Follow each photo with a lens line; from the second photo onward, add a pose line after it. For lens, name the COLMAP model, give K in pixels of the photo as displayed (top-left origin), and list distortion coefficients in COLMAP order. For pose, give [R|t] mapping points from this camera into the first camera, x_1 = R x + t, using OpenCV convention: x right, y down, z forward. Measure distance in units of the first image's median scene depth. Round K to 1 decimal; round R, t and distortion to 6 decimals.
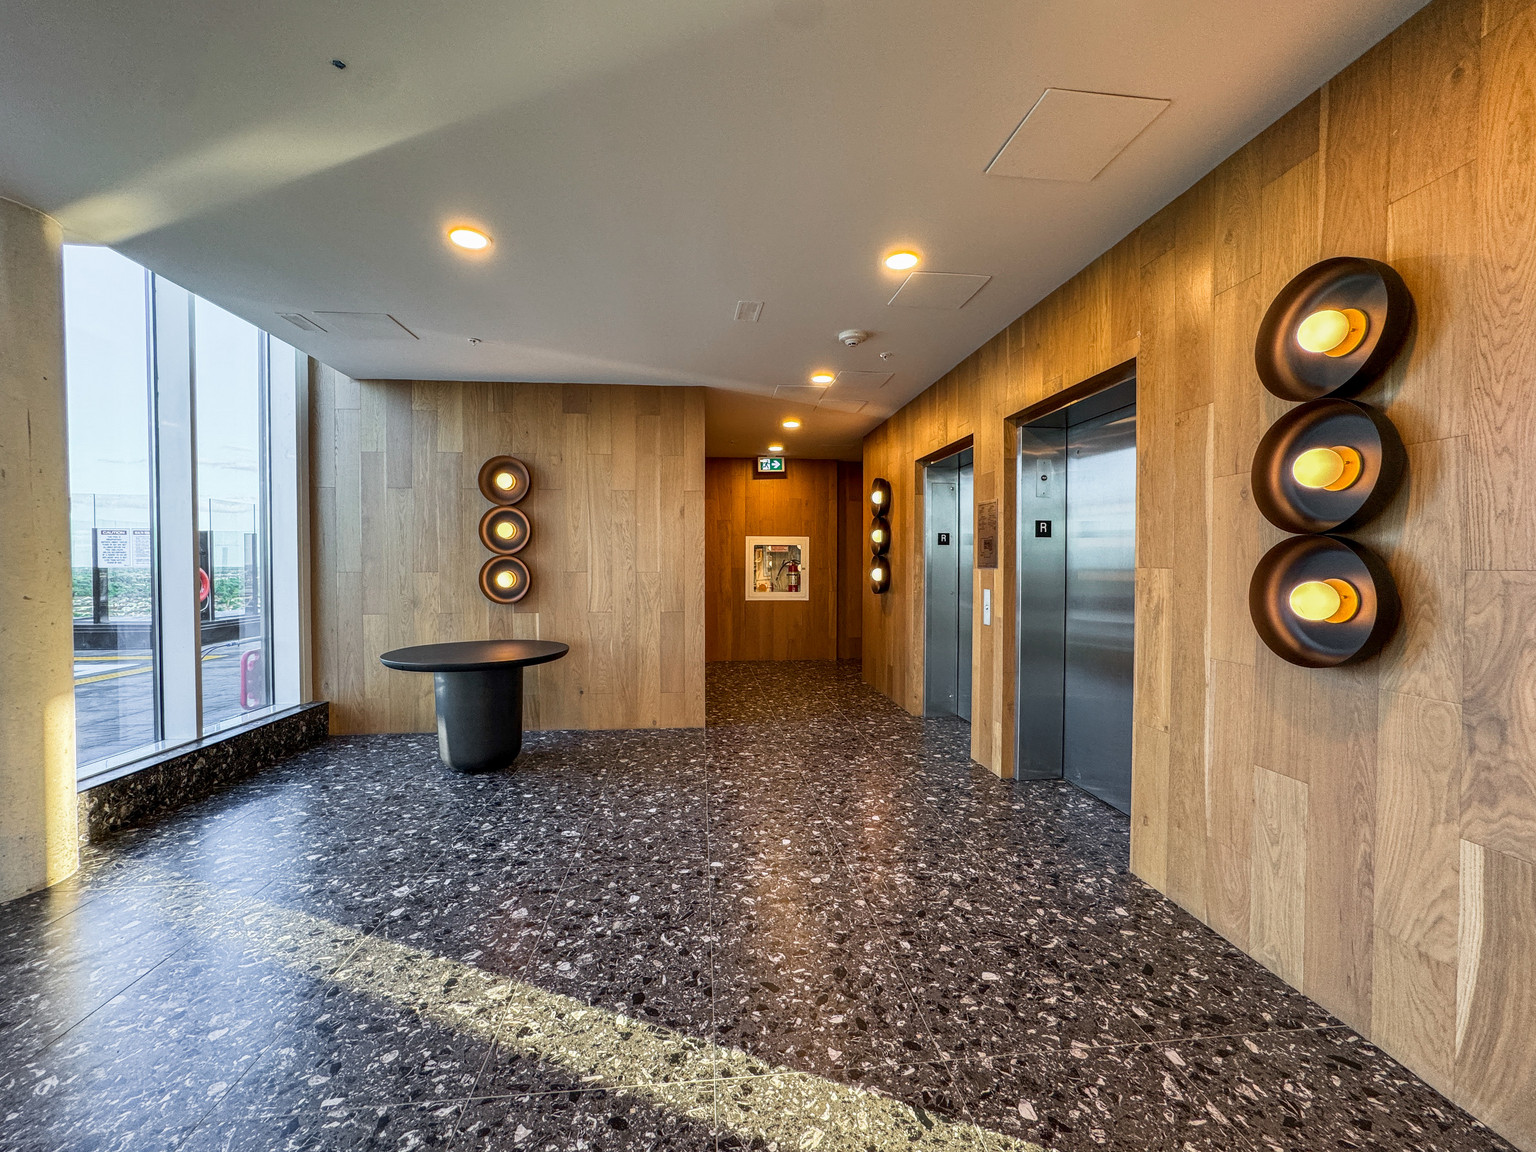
lens RADIAL K [[636.5, 0, 768.0], [0, 636.5, 576.0], [0, 0, 1]] dist [-0.041058, 0.019530]
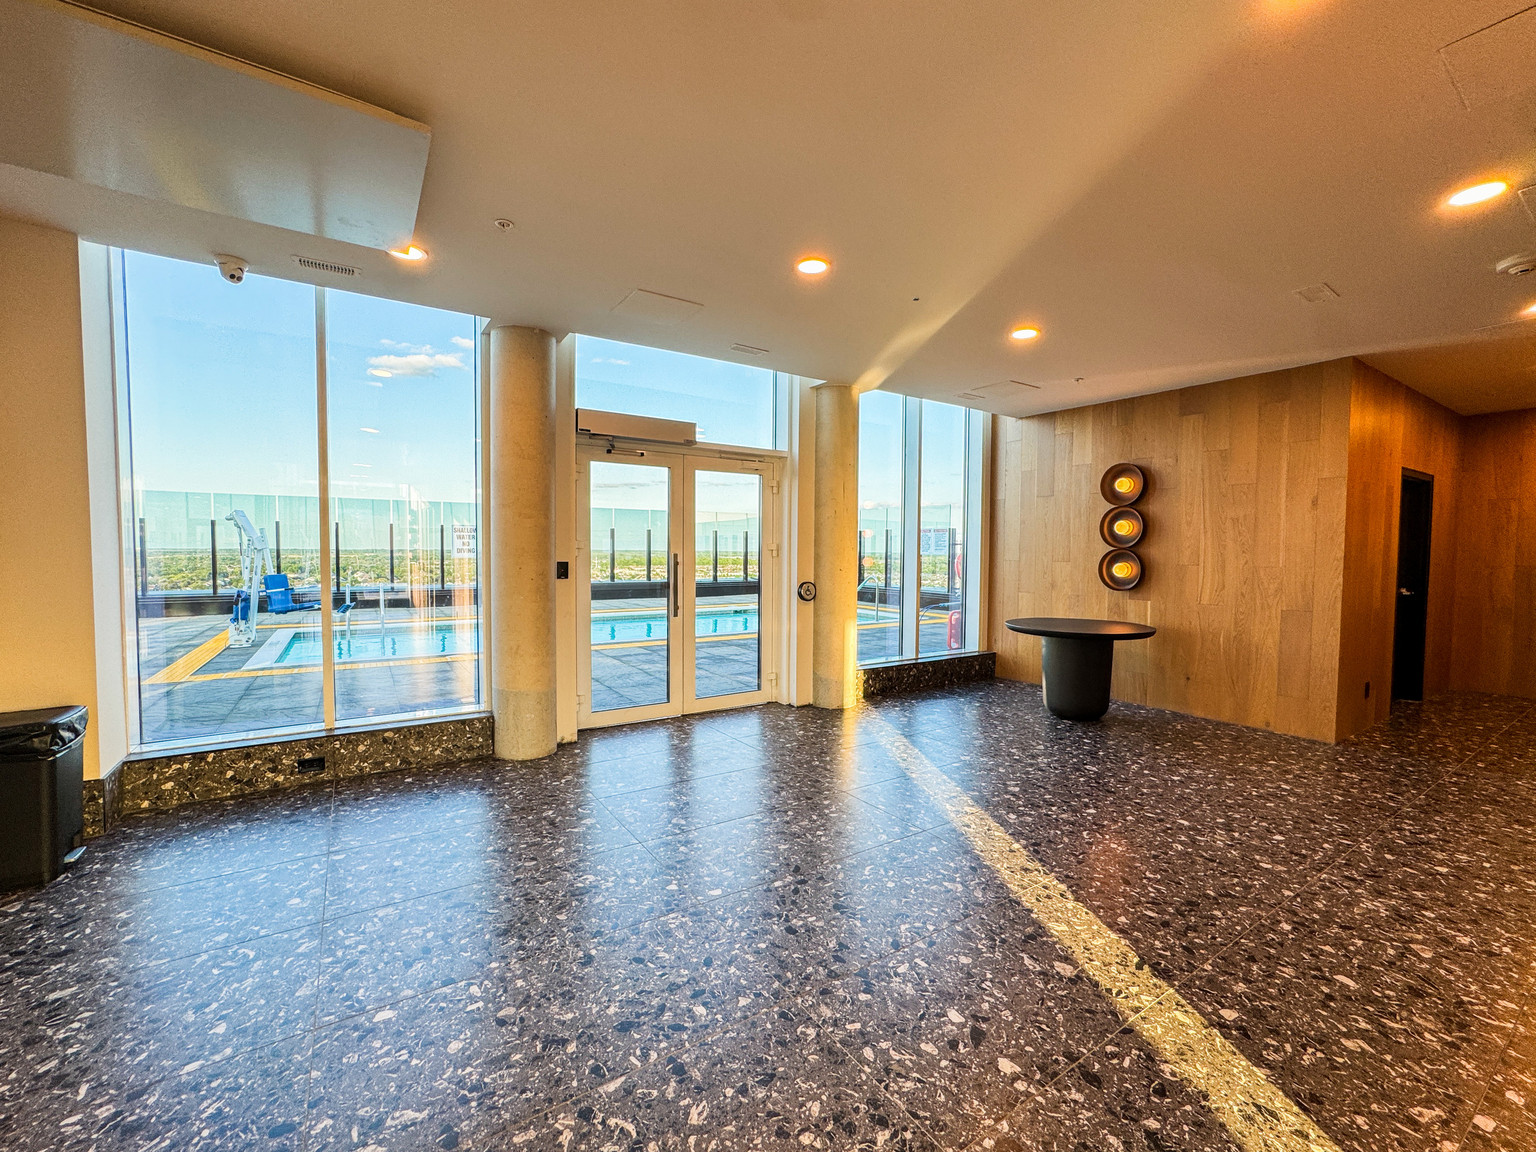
lens RADIAL K [[636.5, 0, 768.0], [0, 636.5, 576.0], [0, 0, 1]] dist [-0.041058, 0.019530]
pose [[0.461823, 0.041521, -0.886000, 0.404332], [-0.025484, 0.999112, 0.033538, -0.006406], [0.886606, 0.007090, 0.462471, -0.143333]]
